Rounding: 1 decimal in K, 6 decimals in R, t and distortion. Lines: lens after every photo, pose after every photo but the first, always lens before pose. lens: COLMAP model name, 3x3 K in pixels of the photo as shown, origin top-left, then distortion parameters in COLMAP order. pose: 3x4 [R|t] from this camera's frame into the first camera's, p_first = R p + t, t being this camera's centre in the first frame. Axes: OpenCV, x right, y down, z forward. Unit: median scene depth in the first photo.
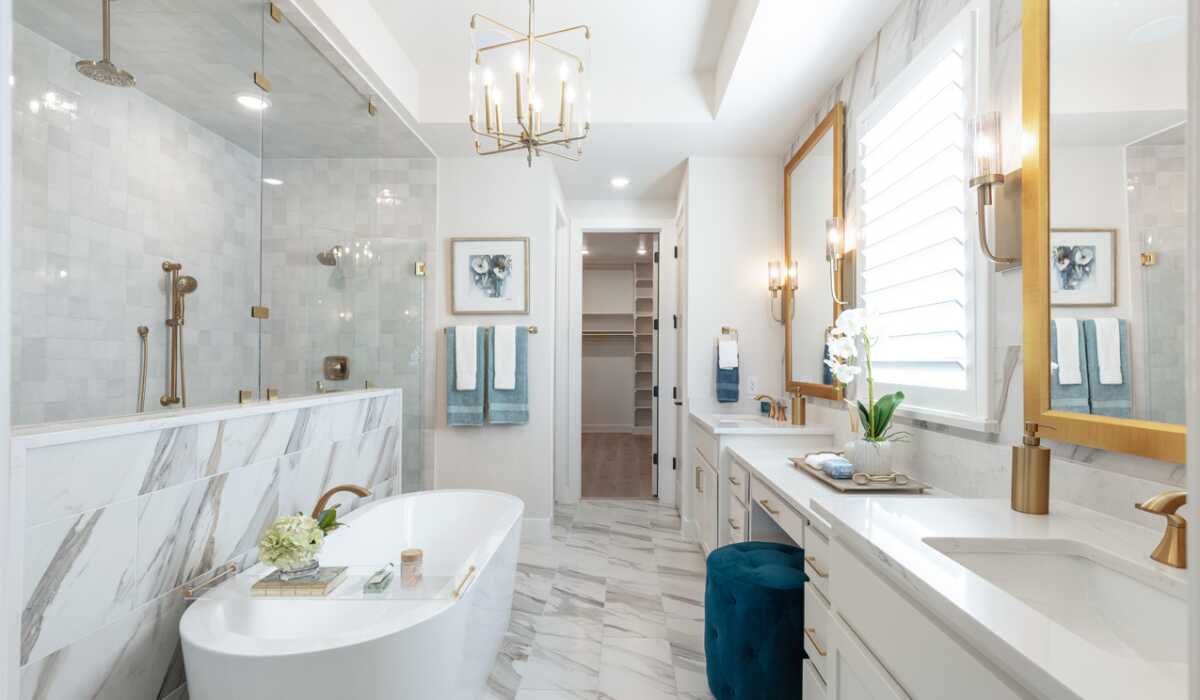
lens RADIAL K [[546.9, 0, 613.3], [0, 546.9, 355.2], [0, 0, 1]] dist [0.009893, -0.001862]
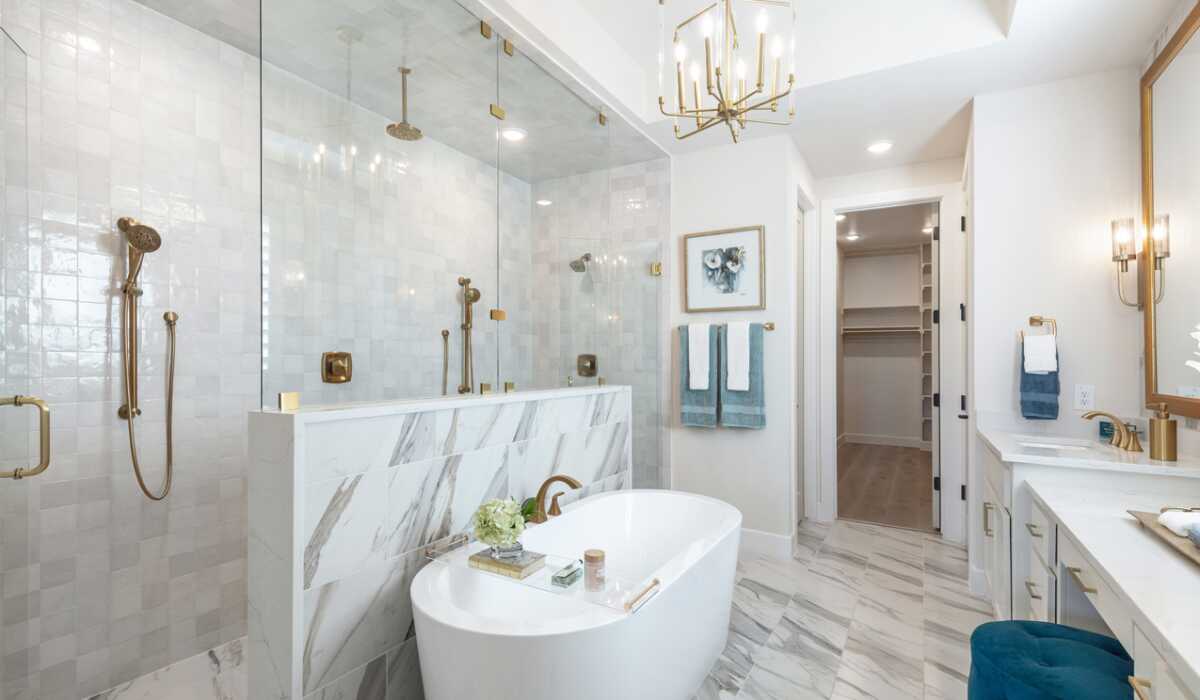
lens RADIAL K [[546.9, 0, 601.8], [0, 546.9, 351.4], [0, 0, 1]] dist [0.009893, -0.001862]
pose [[0.871456, 0.000408, -0.490473, 0.062189], [-0.003584, 0.999978, -0.005536, 0.001735], [0.490460, 0.006582, 0.871439, 0.073564]]
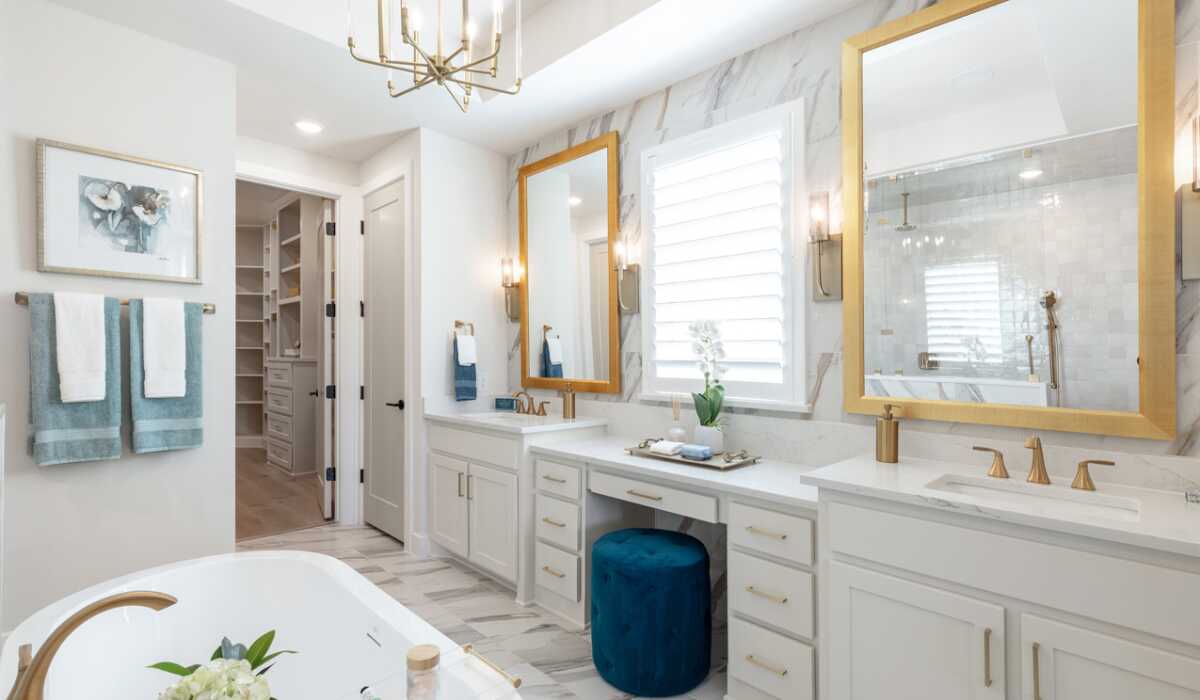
lens RADIAL K [[546.9, 0, 603.0], [0, 546.9, 349.5], [0, 0, 1]] dist [0.009893, -0.001862]
pose [[0.688765, 0.019804, 0.724714, -0.325696], [-0.021086, 0.999751, -0.007280, -0.000908], [-0.724678, -0.010267, 0.689011, 0.184917]]
